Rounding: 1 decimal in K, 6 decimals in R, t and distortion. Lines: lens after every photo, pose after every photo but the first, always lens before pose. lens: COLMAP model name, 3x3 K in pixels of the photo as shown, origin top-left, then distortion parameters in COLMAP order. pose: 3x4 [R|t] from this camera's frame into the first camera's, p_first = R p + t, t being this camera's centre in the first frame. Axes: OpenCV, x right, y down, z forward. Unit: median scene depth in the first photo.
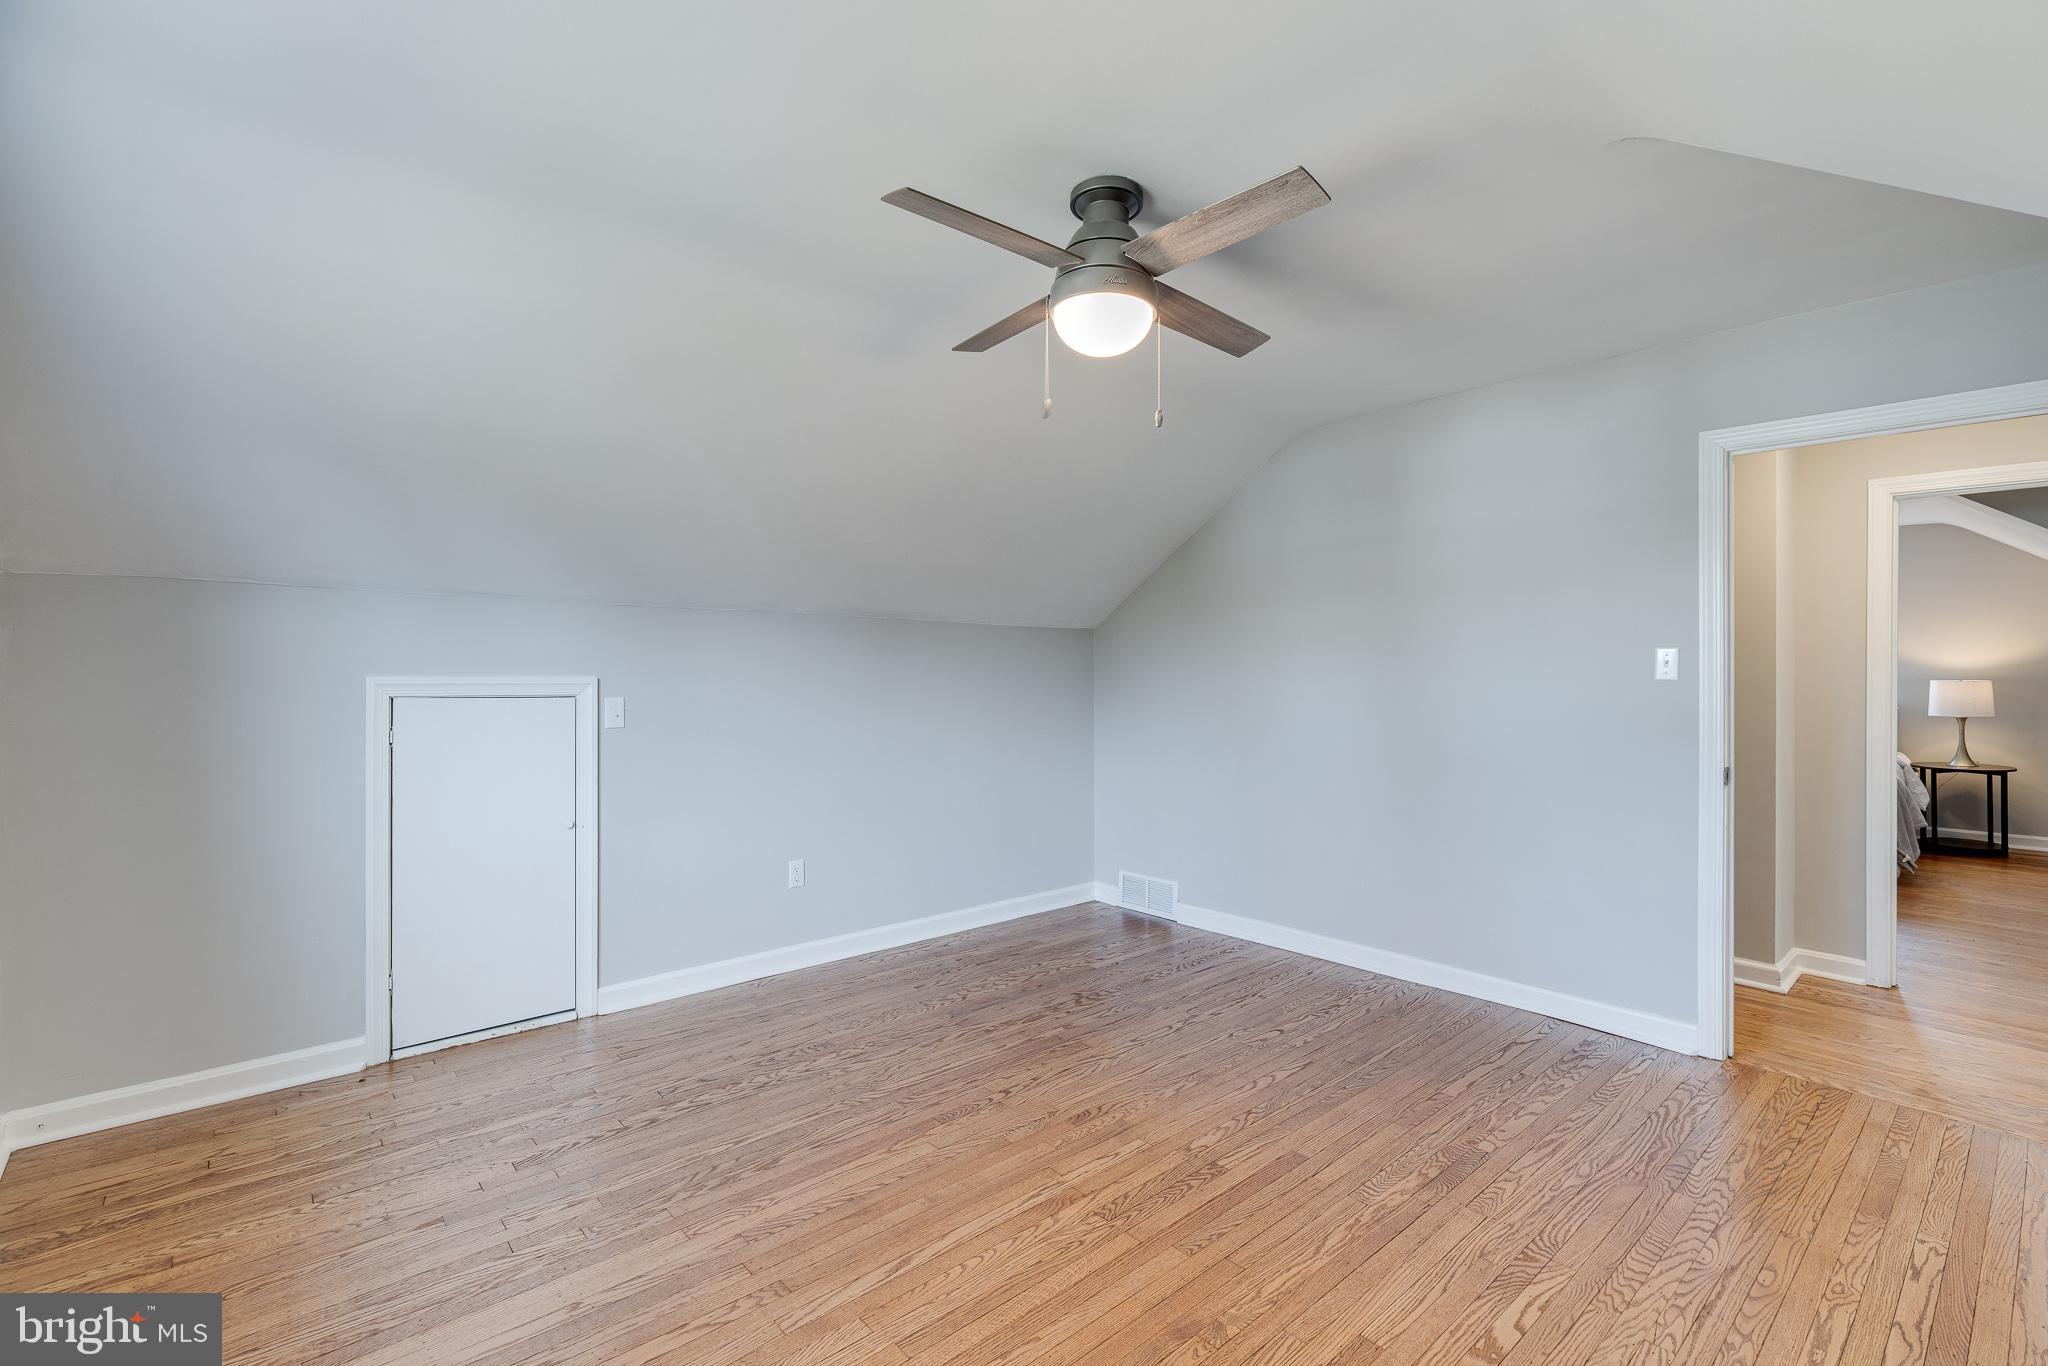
lens RADIAL K [[926.4, 0, 1008.2], [0, 926.4, 677.8], [0, 0, 1]] dist [0.007587, -0.001524]
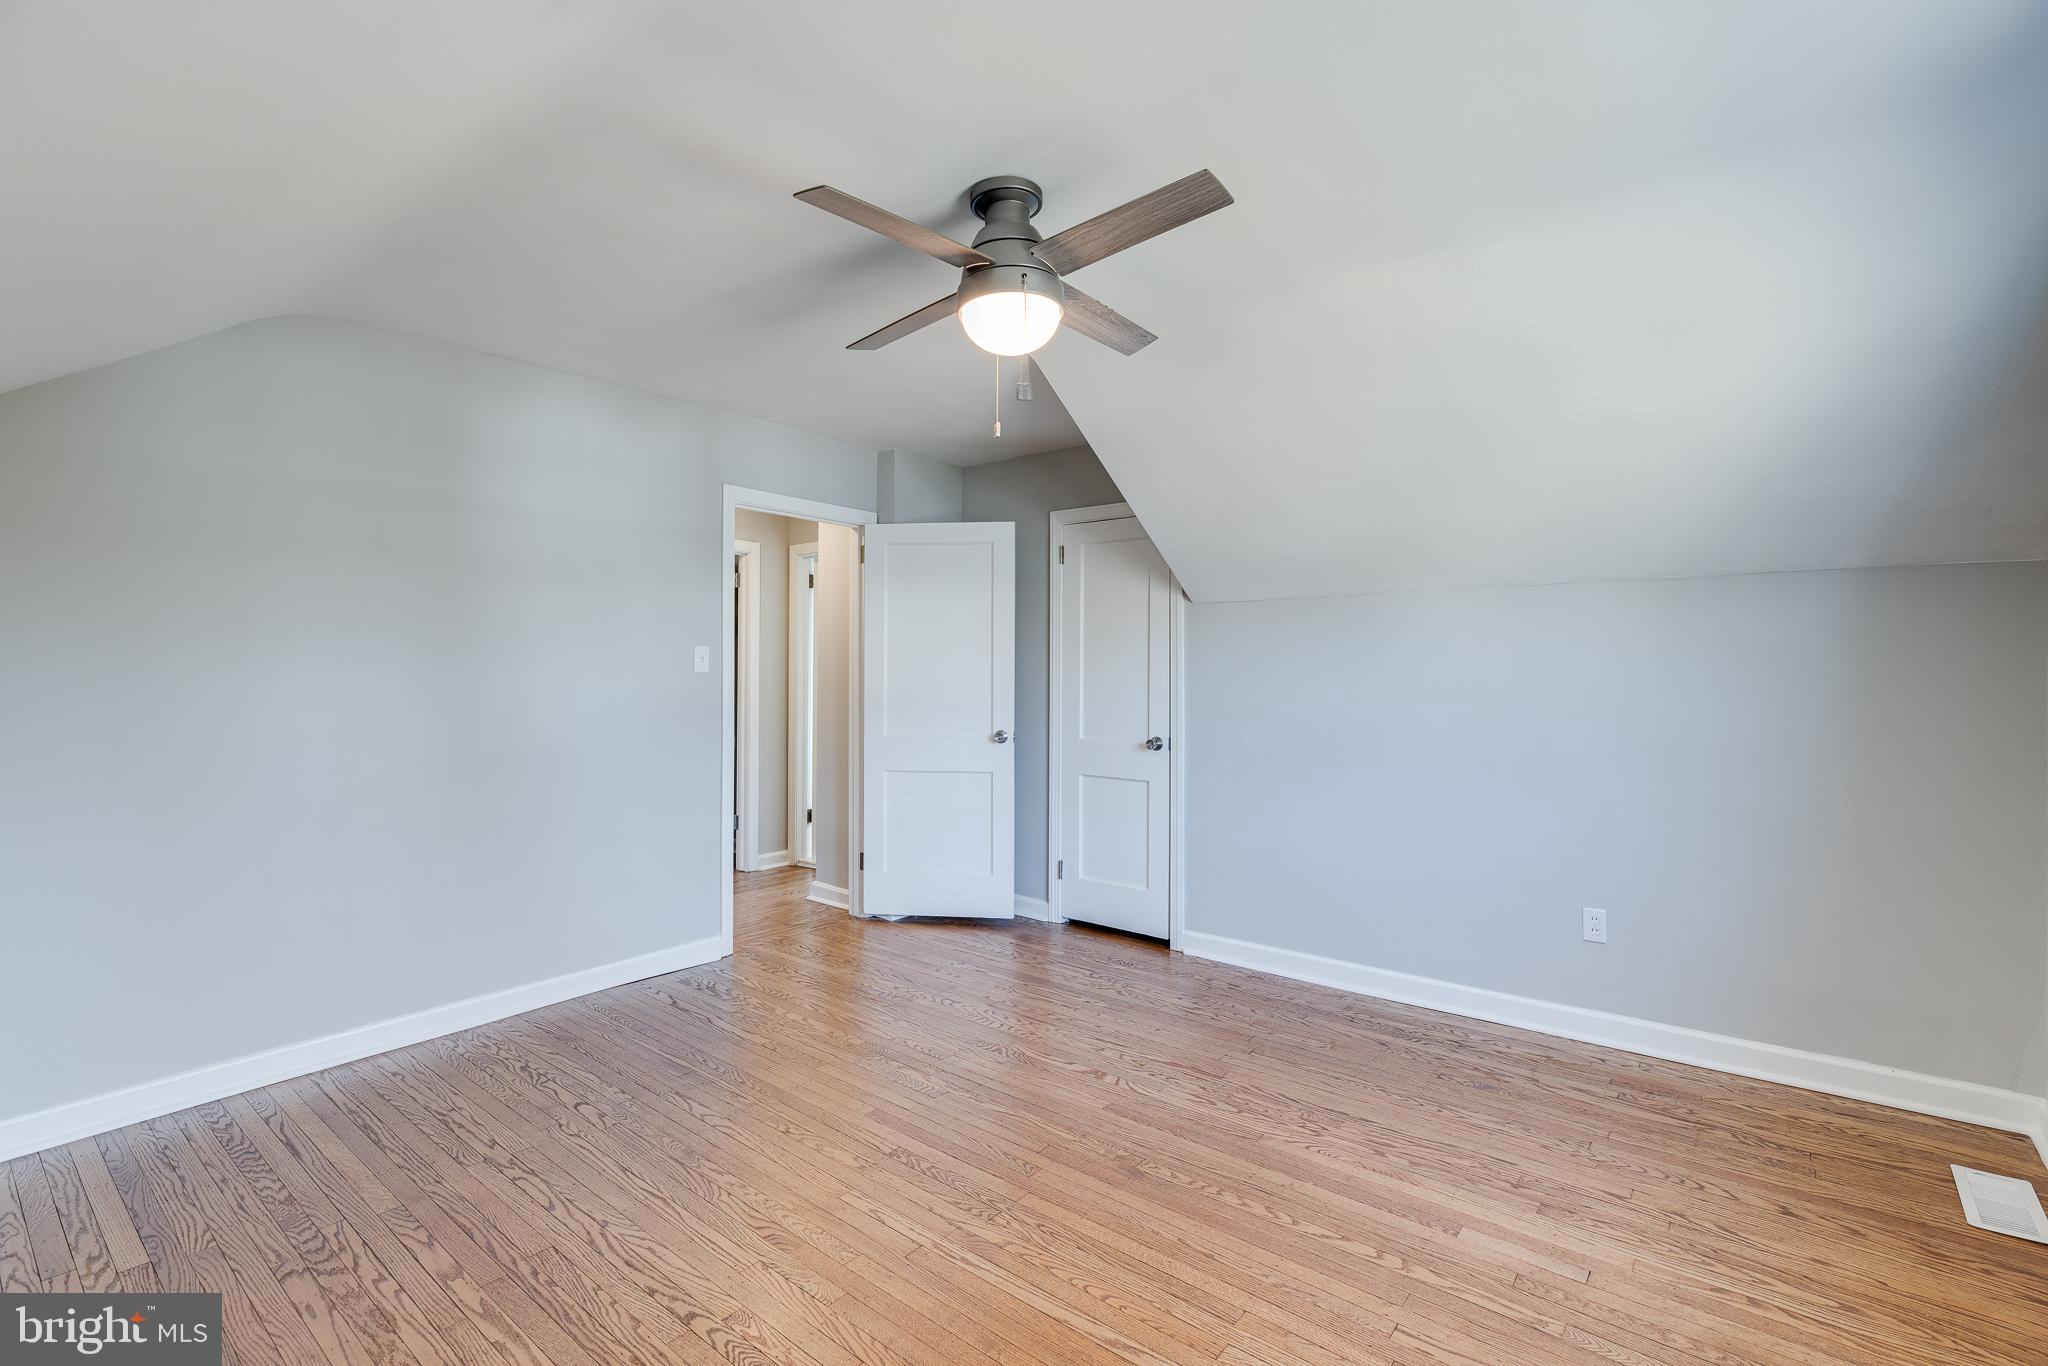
lens RADIAL K [[926.4, 0, 1033.2], [0, 926.4, 667.6], [0, 0, 1]] dist [0.007587, -0.001524]
pose [[-0.190327, -0.002183, 0.981718, -0.568458], [0.001050, 0.999997, 0.002427, -0.005741], [-0.981720, 0.001493, -0.190324, 0.739934]]
